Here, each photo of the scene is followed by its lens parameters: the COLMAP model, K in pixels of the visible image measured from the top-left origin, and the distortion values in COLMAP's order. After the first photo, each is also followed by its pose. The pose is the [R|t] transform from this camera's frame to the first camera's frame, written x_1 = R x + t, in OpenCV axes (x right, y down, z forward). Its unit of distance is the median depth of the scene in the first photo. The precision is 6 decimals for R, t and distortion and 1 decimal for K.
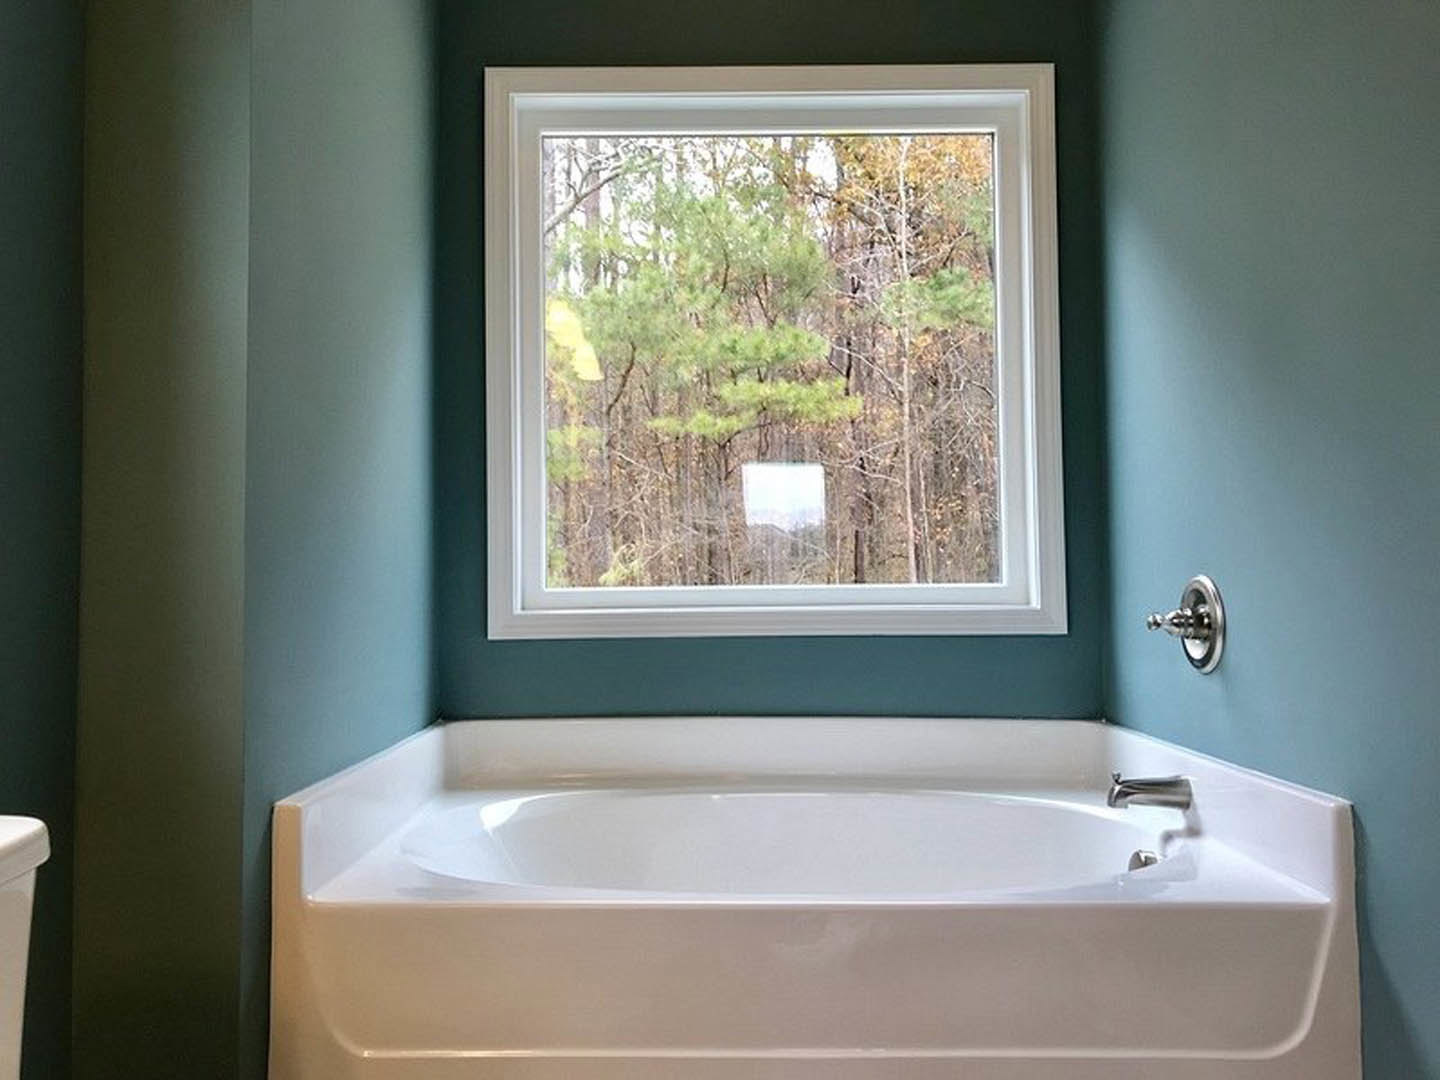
lens RADIAL K [[1183.6, 0, 702.6], [0, 1183.6, 537.8], [0, 0, 1]] dist [0.023751, 0.004255]
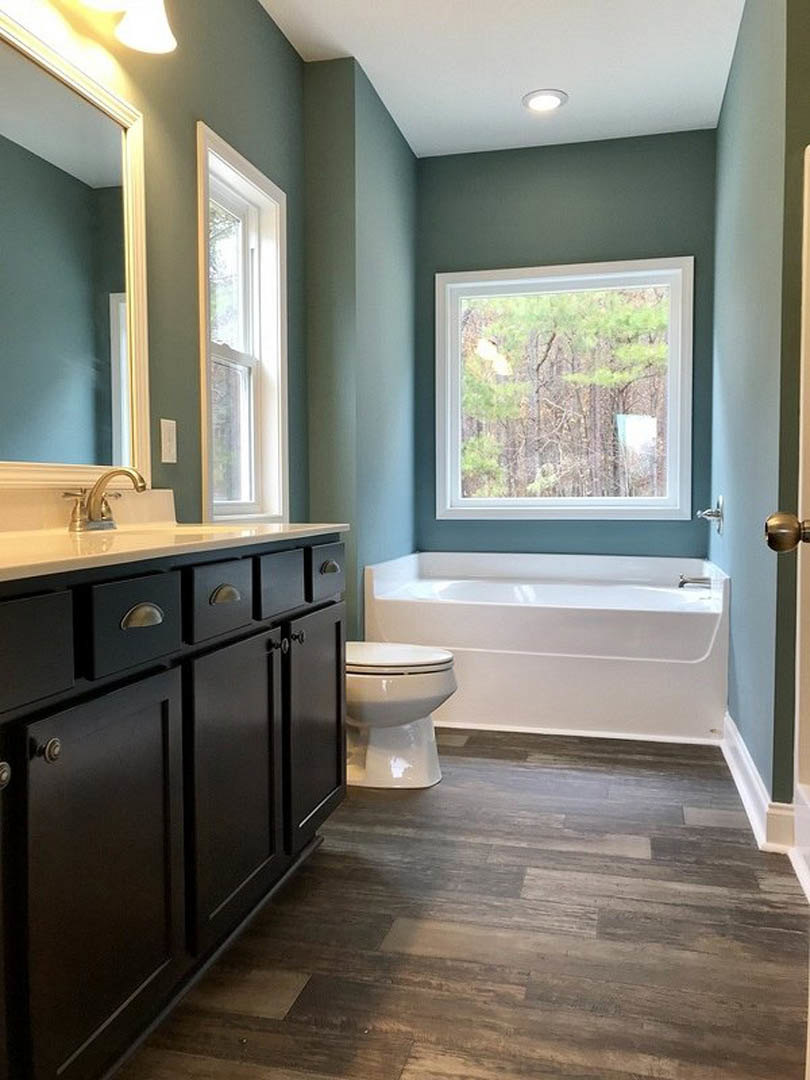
lens RADIAL K [[887.7, 0, 405.0], [0, 887.7, 540.0], [0, 0, 1]] dist [0.023751, 0.004255]
pose [[0.971493, 0.016822, -0.236470, 0.025290], [0.006030, 0.995403, 0.095586, -0.006177], [0.236991, -0.094287, 0.966926, -0.104935]]
